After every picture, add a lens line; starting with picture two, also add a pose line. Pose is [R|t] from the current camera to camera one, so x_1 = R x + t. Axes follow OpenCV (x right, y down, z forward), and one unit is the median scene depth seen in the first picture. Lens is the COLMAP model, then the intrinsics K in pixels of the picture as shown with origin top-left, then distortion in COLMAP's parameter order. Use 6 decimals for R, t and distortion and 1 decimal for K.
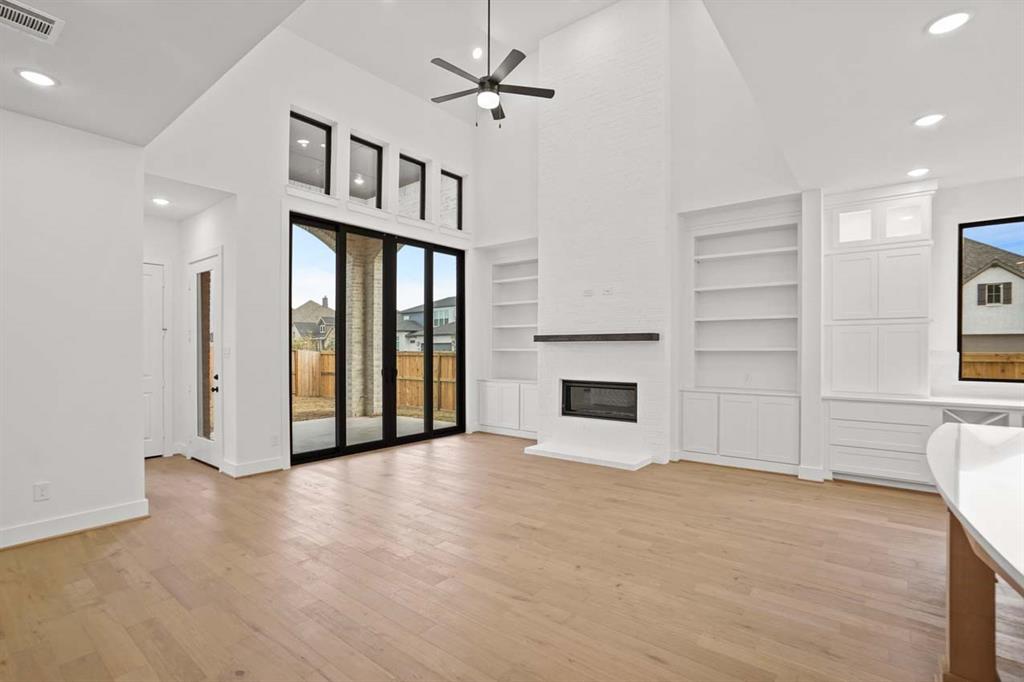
lens RADIAL K [[472.8, 0, 512.7], [0, 472.8, 348.7], [0, 0, 1]] dist [-0.040853, 0.000381]
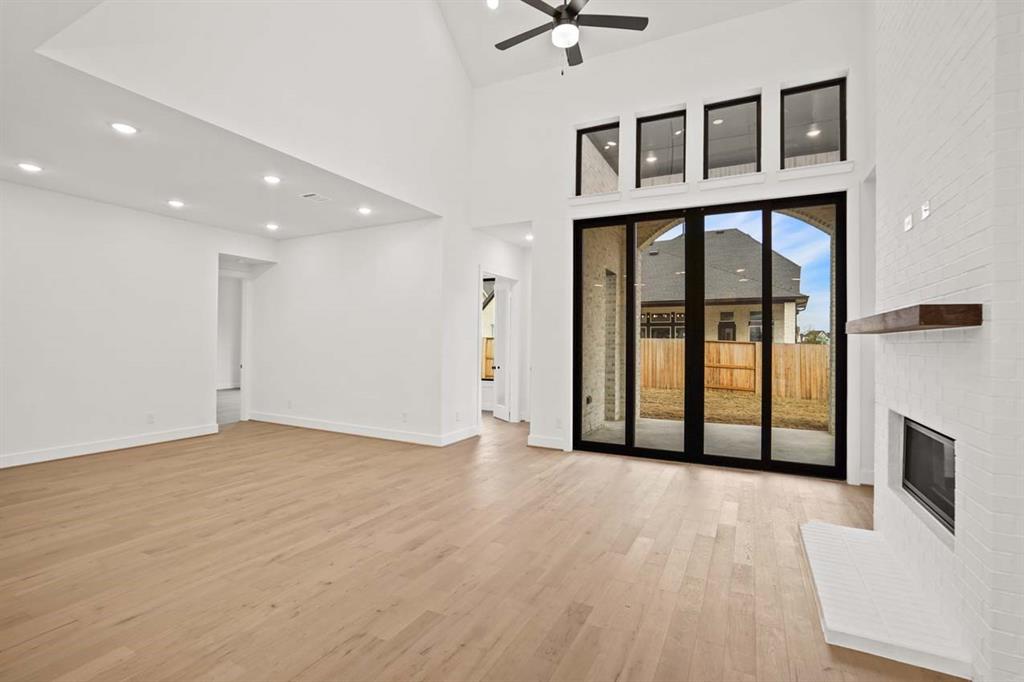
lens RADIAL K [[473.2, 0, 515.6], [0, 473.2, 340.2], [0, 0, 1]] dist [-0.054477, 0.020829]
pose [[0.201425, -0.002077, -0.979502, 0.559862], [-0.010506, 0.999936, -0.004281, -0.001579], [0.979448, 0.011153, 0.201390, 0.600492]]
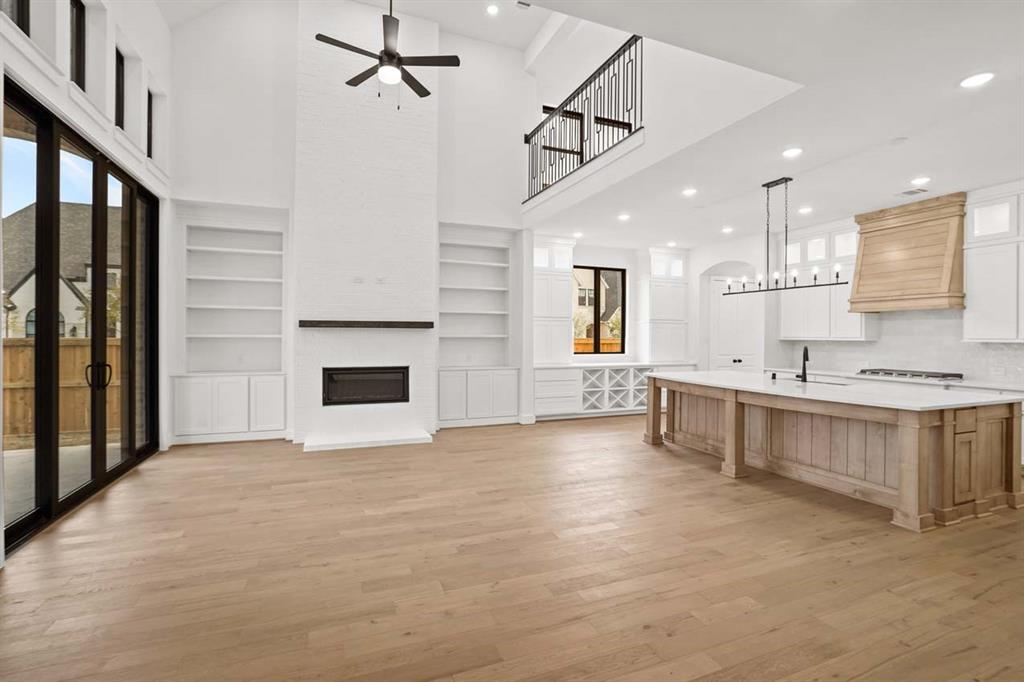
lens RADIAL K [[470.2, 0, 505.0], [0, 470.2, 336.1], [0, 0, 1]] dist [-0.052389, 0.021634]
pose [[0.511189, 0.000469, 0.859468, -0.585081], [-0.003570, 0.999992, 0.001577, -0.000717], [-0.859461, -0.003875, 0.511187, 0.245937]]
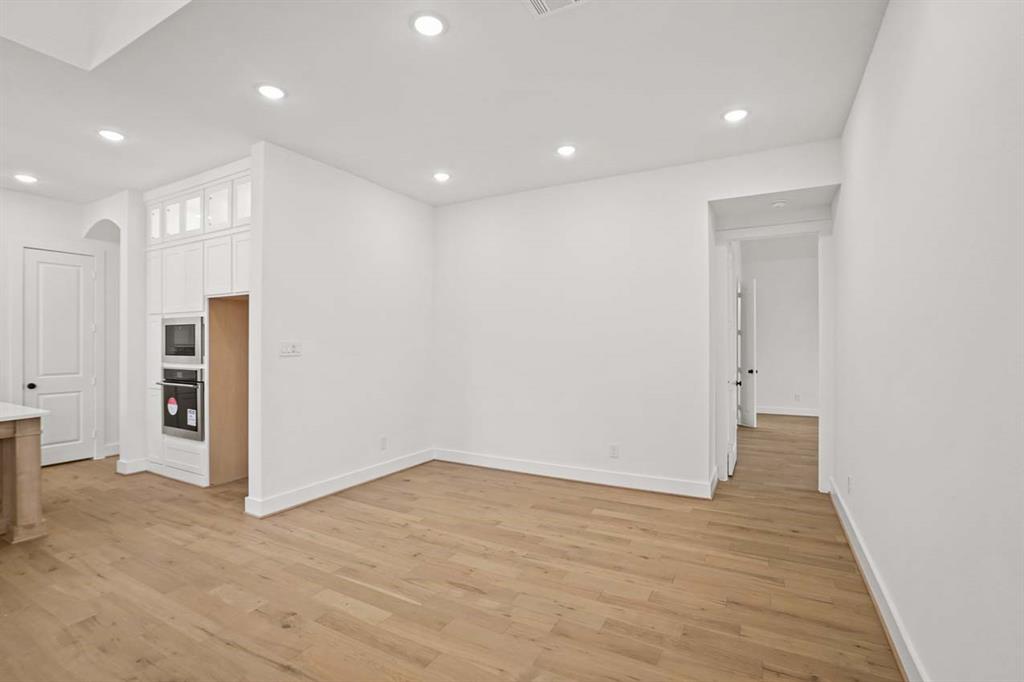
lens RADIAL K [[470.2, 0, 505.0], [0, 470.2, 336.1], [0, 0, 1]] dist [-0.052389, 0.021634]
pose [[-0.988060, -0.002142, -0.154054, -0.322341], [0.000342, 0.999870, -0.016094, -0.000790], [0.154068, -0.015955, -0.987931, 0.752628]]
